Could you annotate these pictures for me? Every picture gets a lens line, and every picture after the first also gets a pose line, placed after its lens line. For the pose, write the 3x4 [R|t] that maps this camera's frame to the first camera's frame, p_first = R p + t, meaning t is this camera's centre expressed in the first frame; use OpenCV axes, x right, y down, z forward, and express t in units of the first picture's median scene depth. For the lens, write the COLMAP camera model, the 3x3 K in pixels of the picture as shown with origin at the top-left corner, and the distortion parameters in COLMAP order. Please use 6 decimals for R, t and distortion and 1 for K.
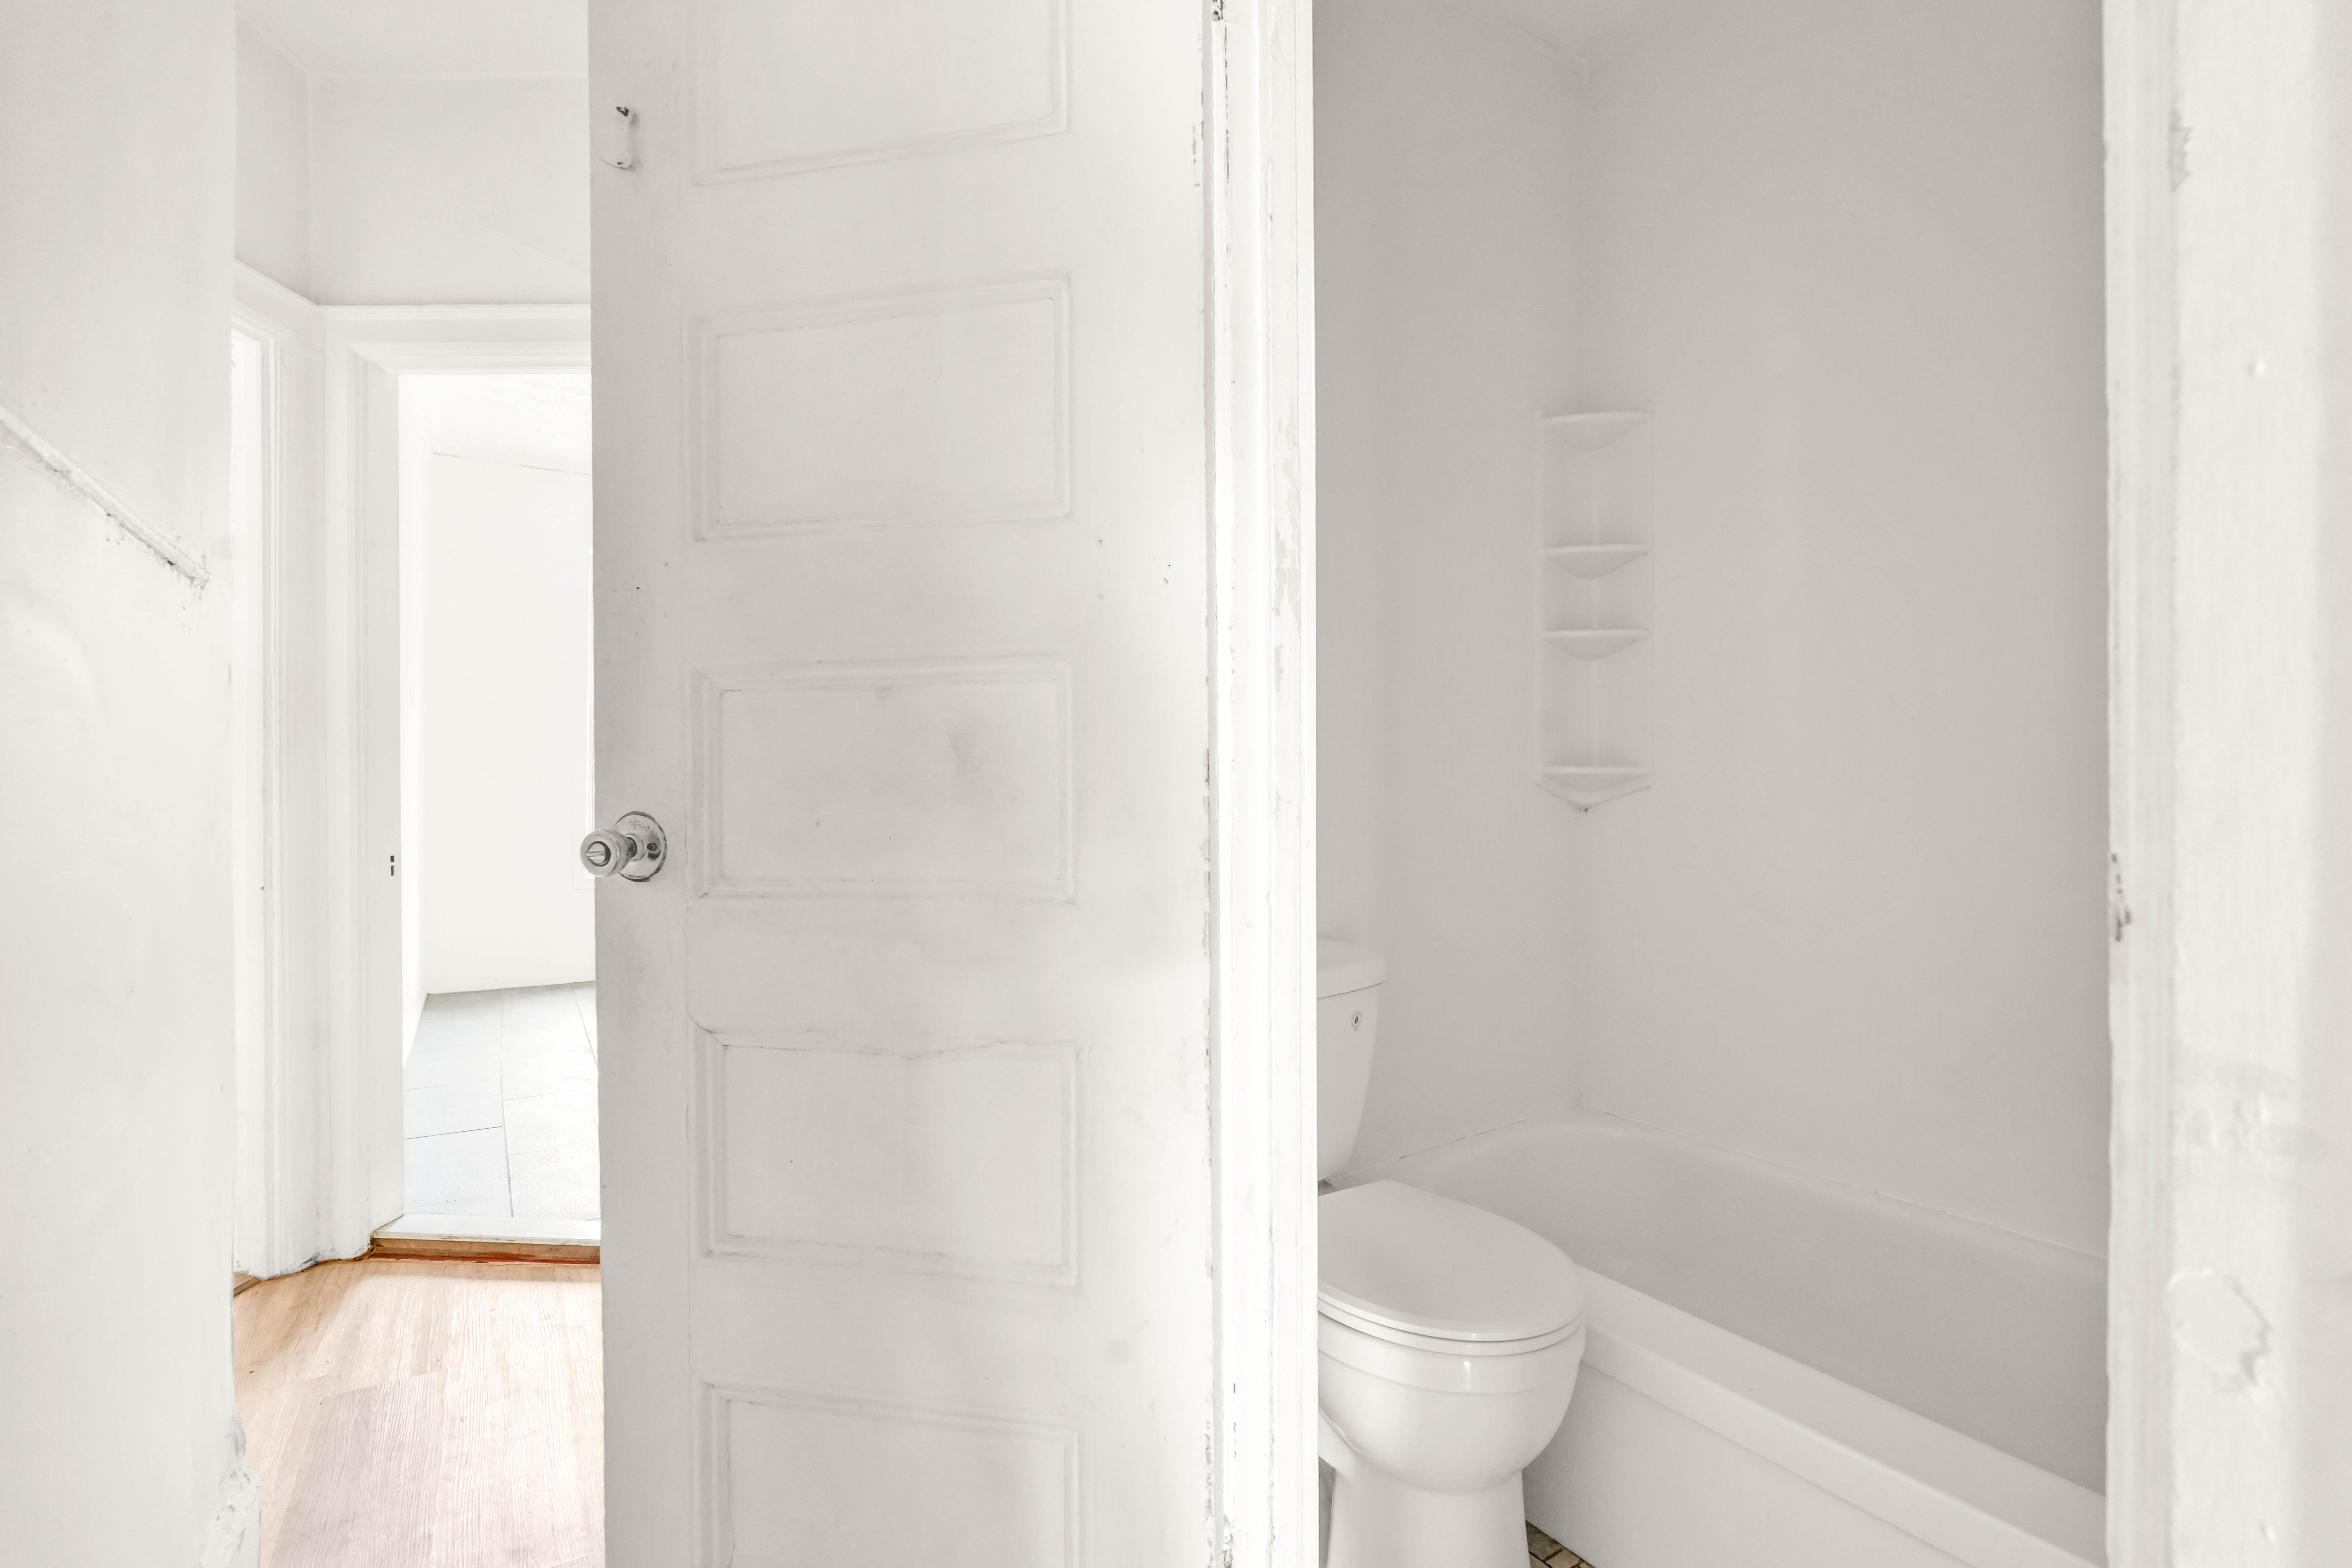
lens RADIAL K [[1066.2, 0, 1176.0], [0, 1066.2, 784.0], [0, 0, 1]] dist [-0.014547, 0.012493]
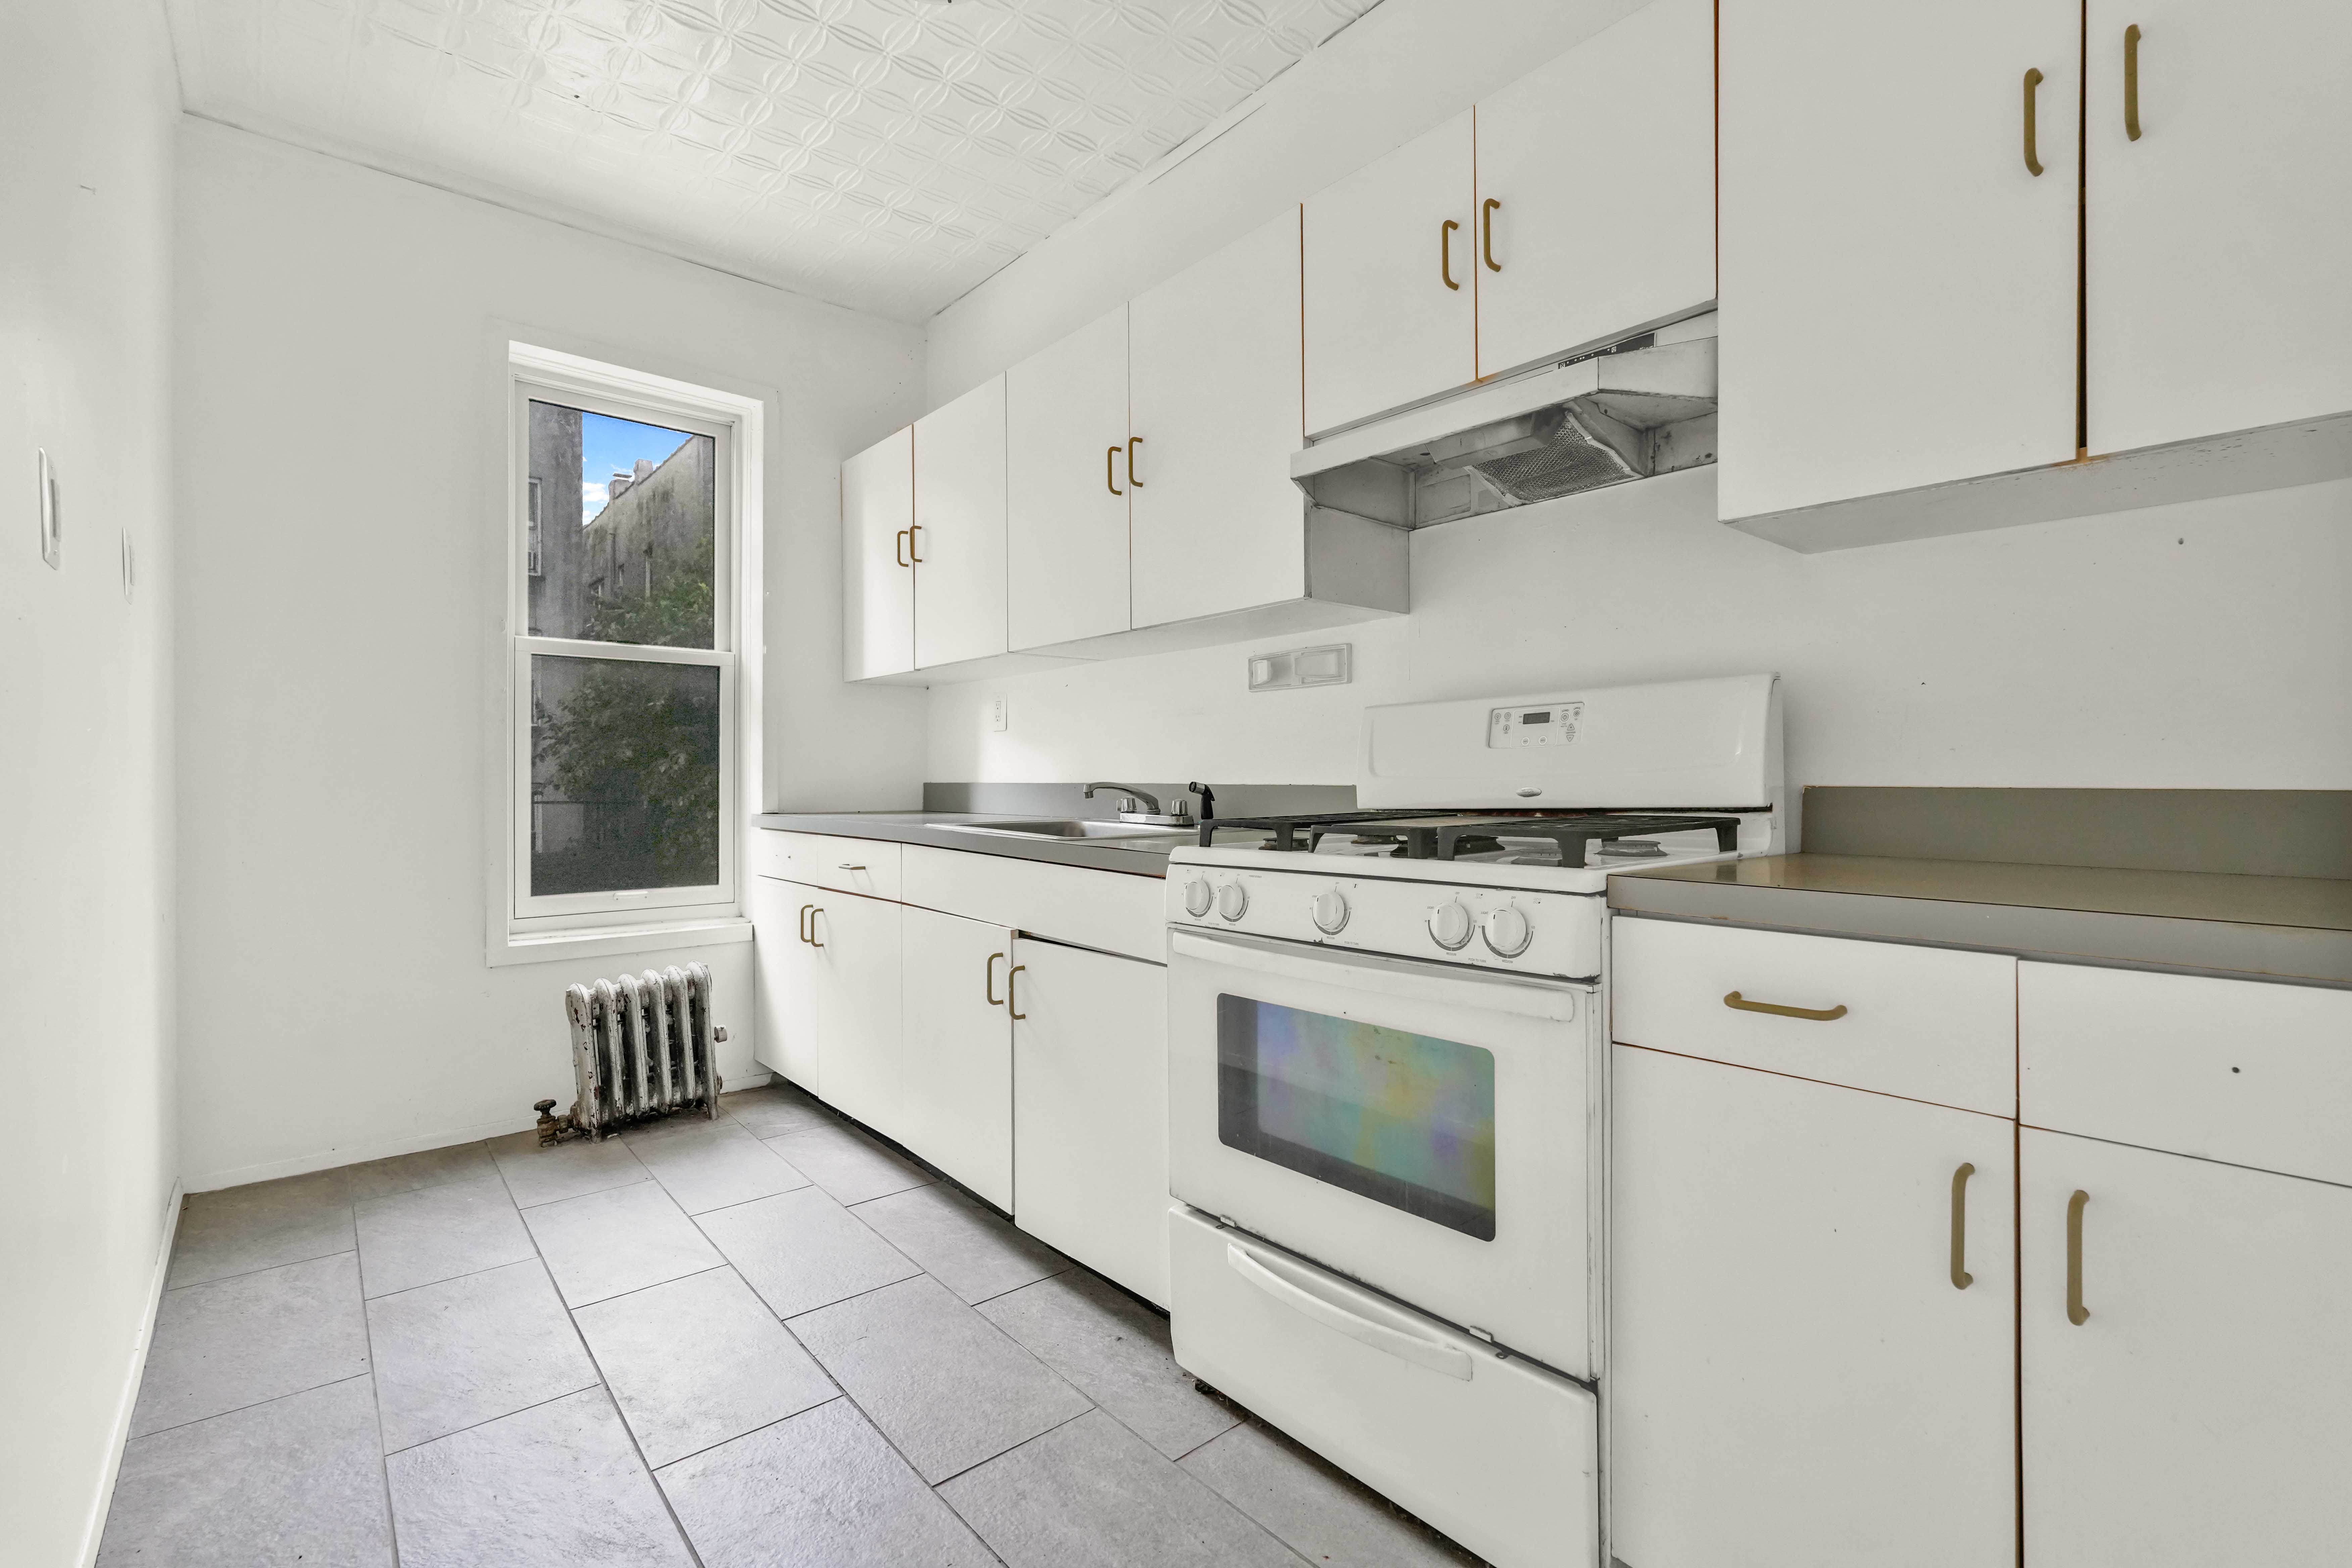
lens RADIAL K [[1049.1, 0, 1168.2], [0, 1049.1, 805.2], [0, 0, 1]] dist [-0.001985, 0.006455]
pose [[0.991702, -0.002995, 0.128526, -0.632810], [0.000344, 0.999787, 0.020644, 0.009588], [-0.128561, -0.020429, 0.991491, 0.926225]]
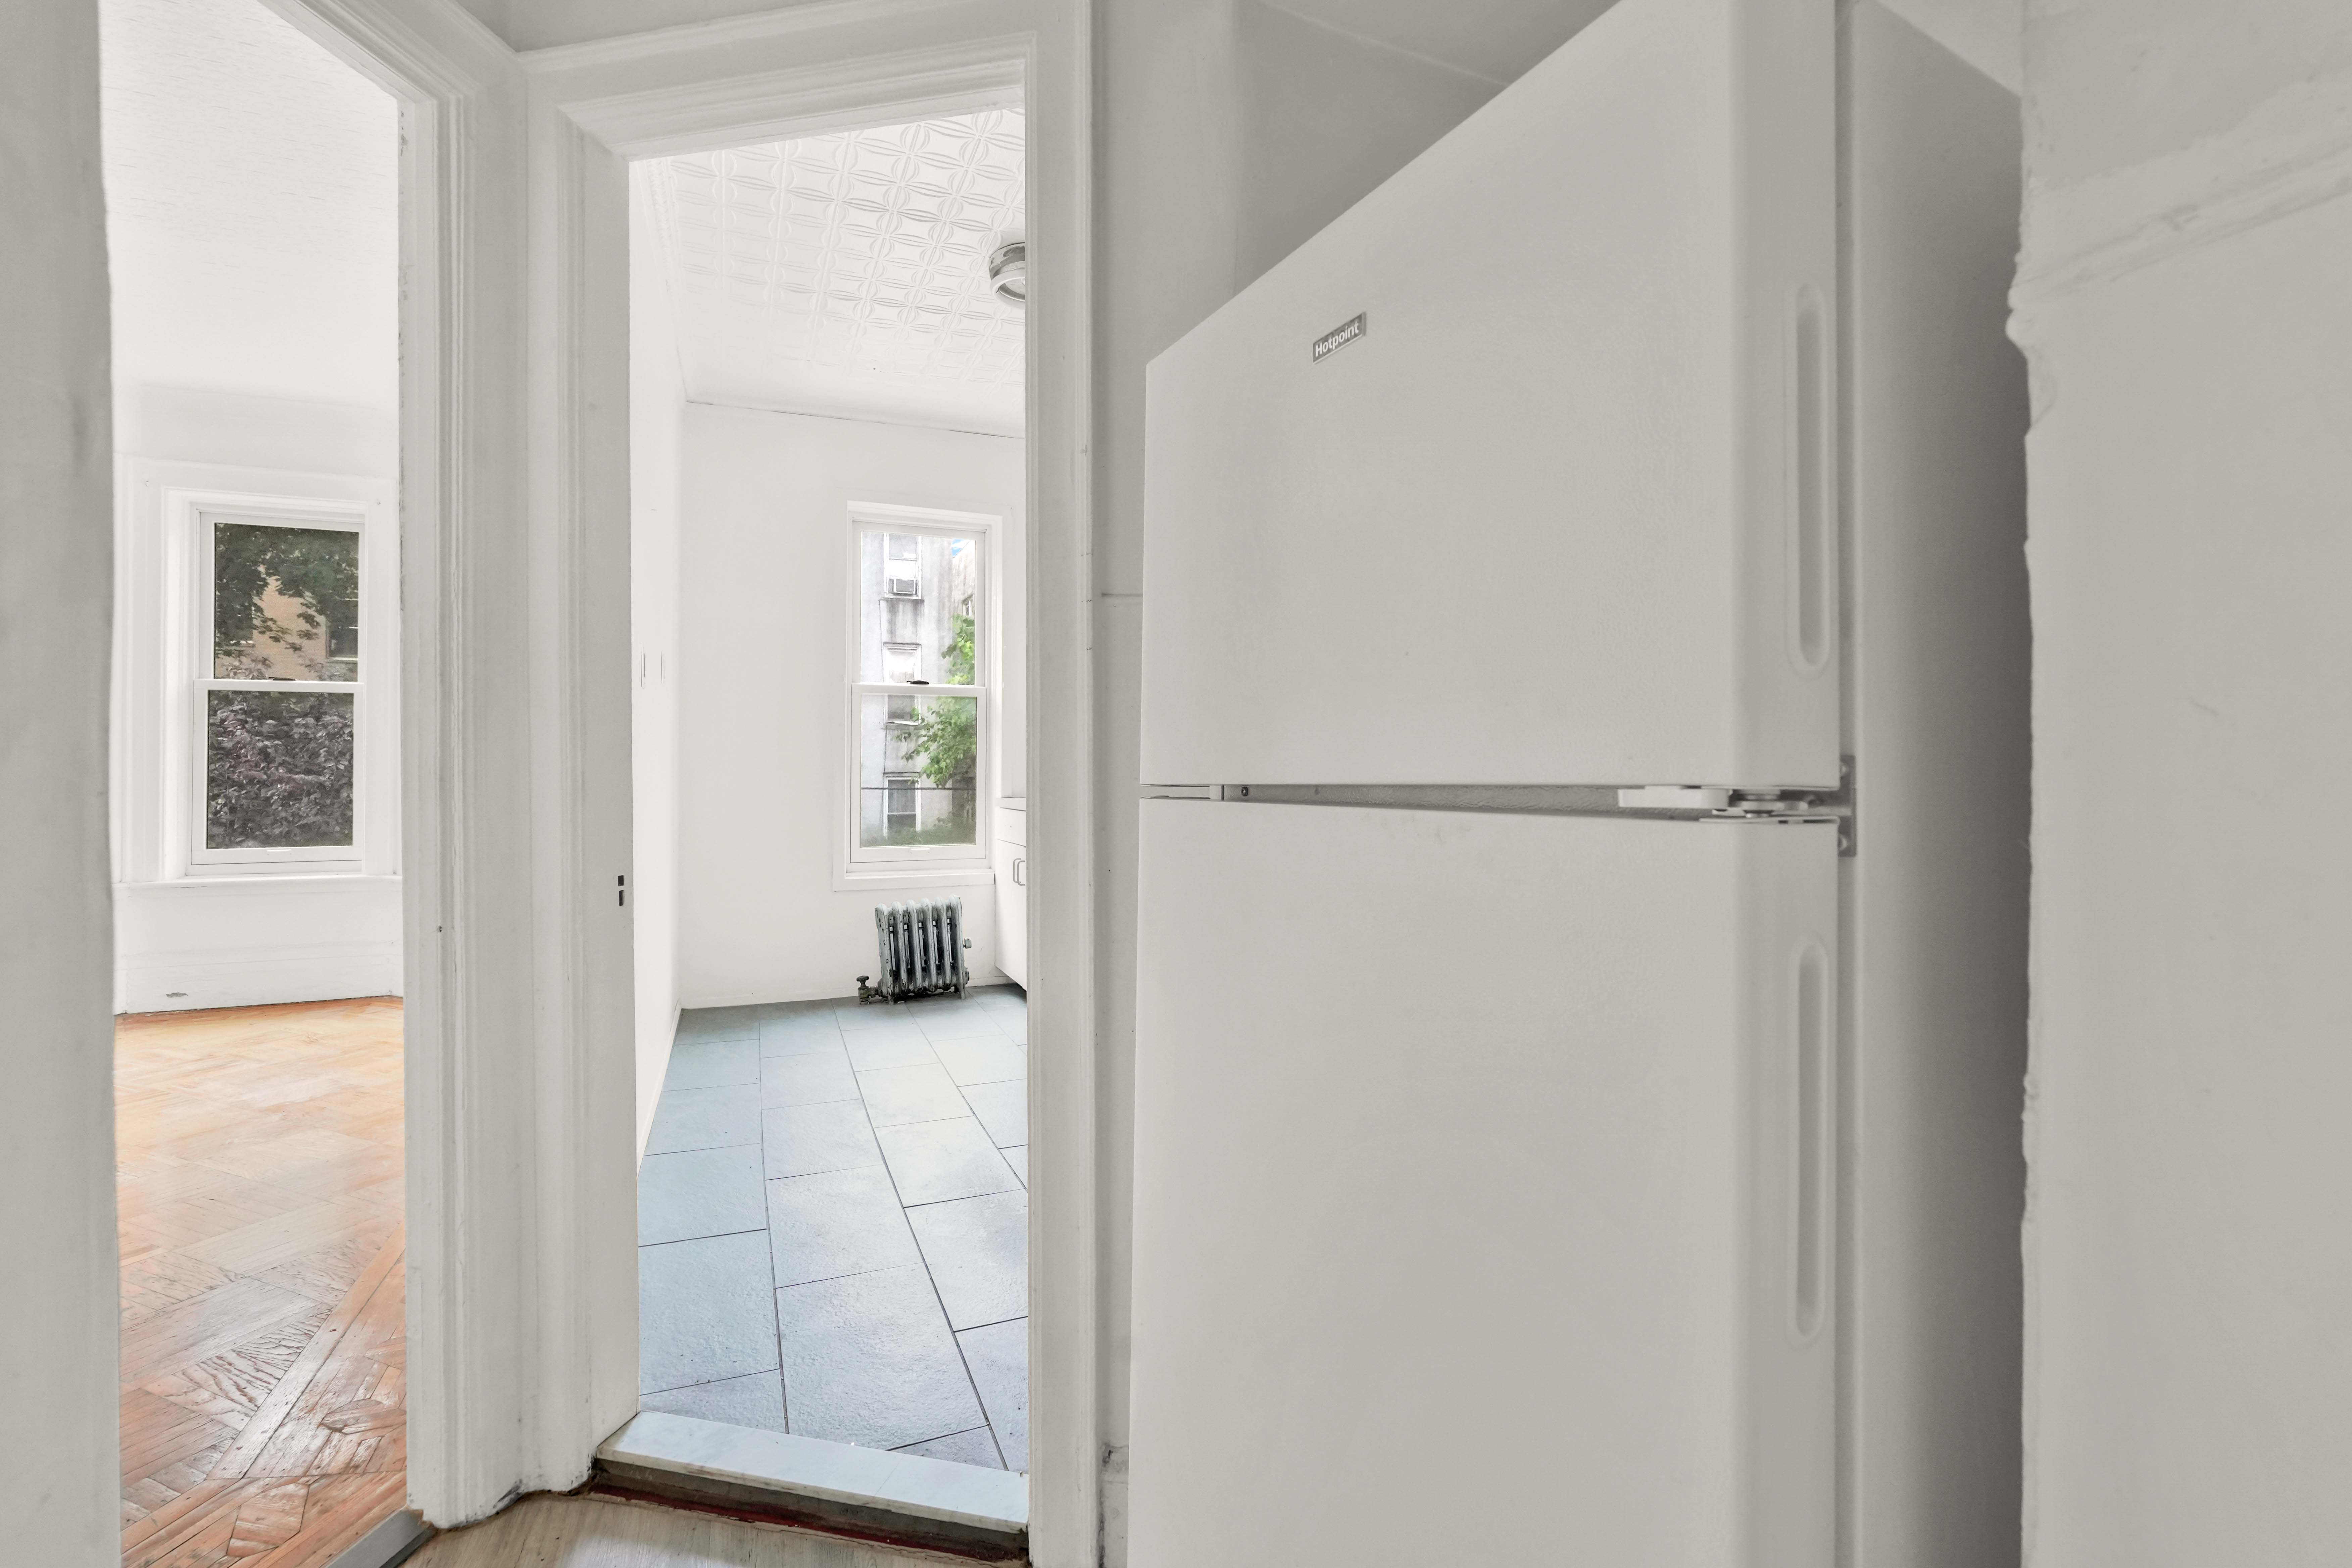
lens RADIAL K [[1066.2, 0, 1176.0], [0, 1066.2, 784.0], [0, 0, 1]] dist [-0.014547, 0.012493]
pose [[0.982855, 0.002916, -0.184357, -0.283779], [-0.001015, 0.999945, 0.010401, 0.002543], [0.184377, -0.010036, 0.982804, 0.425800]]
